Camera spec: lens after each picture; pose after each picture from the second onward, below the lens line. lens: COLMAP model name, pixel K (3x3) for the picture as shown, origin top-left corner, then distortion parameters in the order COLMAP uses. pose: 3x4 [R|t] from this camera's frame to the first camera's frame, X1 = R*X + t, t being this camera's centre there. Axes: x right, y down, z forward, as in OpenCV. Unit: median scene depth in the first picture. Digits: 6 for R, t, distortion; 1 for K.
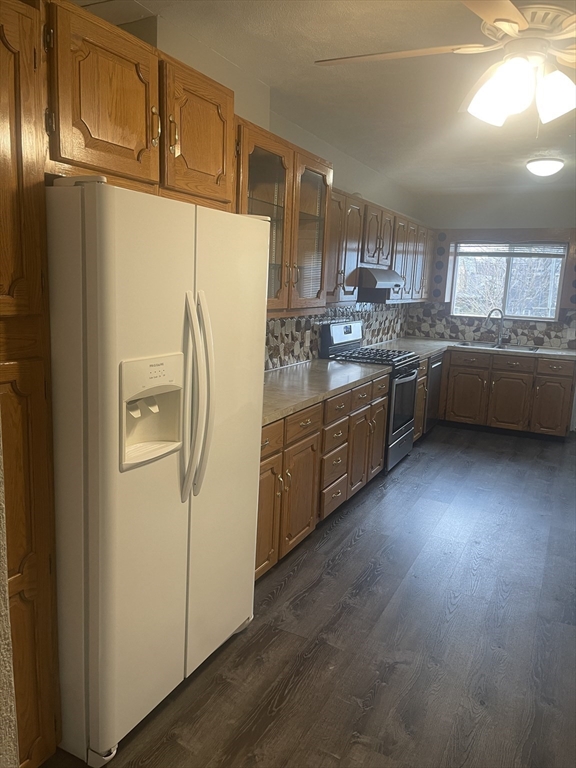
lens RADIAL K [[579.1, 0, 292.5], [0, 579.1, 378.4], [0, 0, 1]] dist [0.057617, -0.080259]
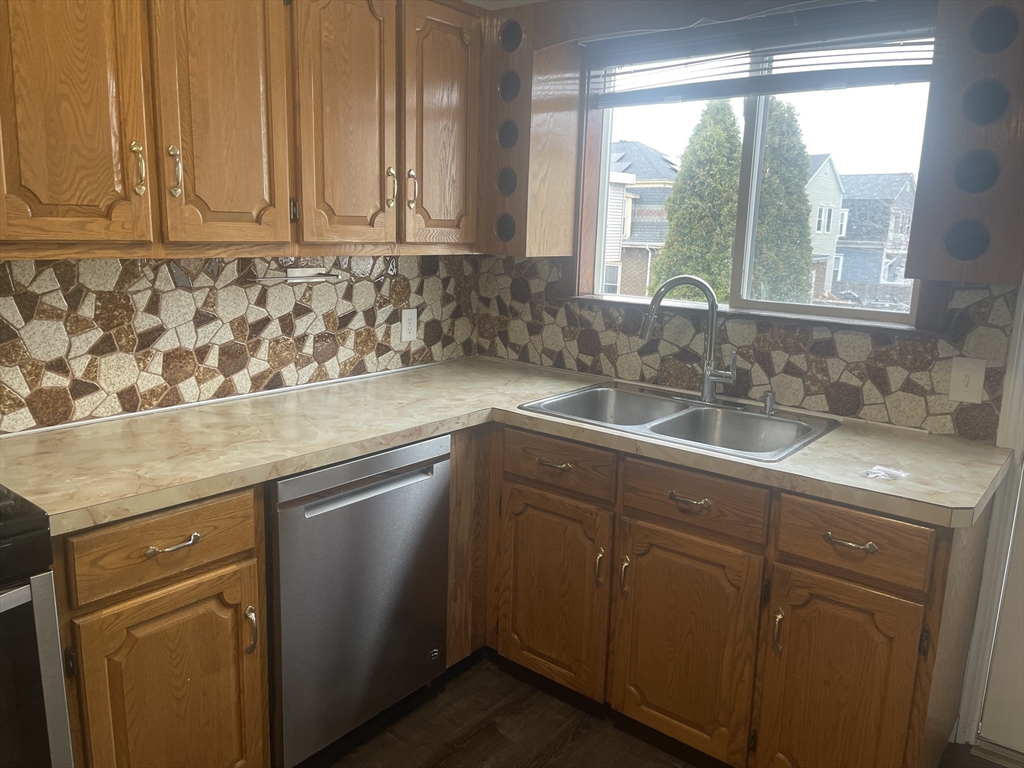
lens RADIAL K [[772.1, 0, 511.2], [0, 772.1, 379.7], [0, 0, 1]] dist [0.057617, -0.080259]
pose [[0.976173, 0.030977, -0.214773, 0.349856], [-0.026290, 0.999350, 0.024648, -0.078060], [0.215397, -0.018415, 0.976353, 0.615319]]
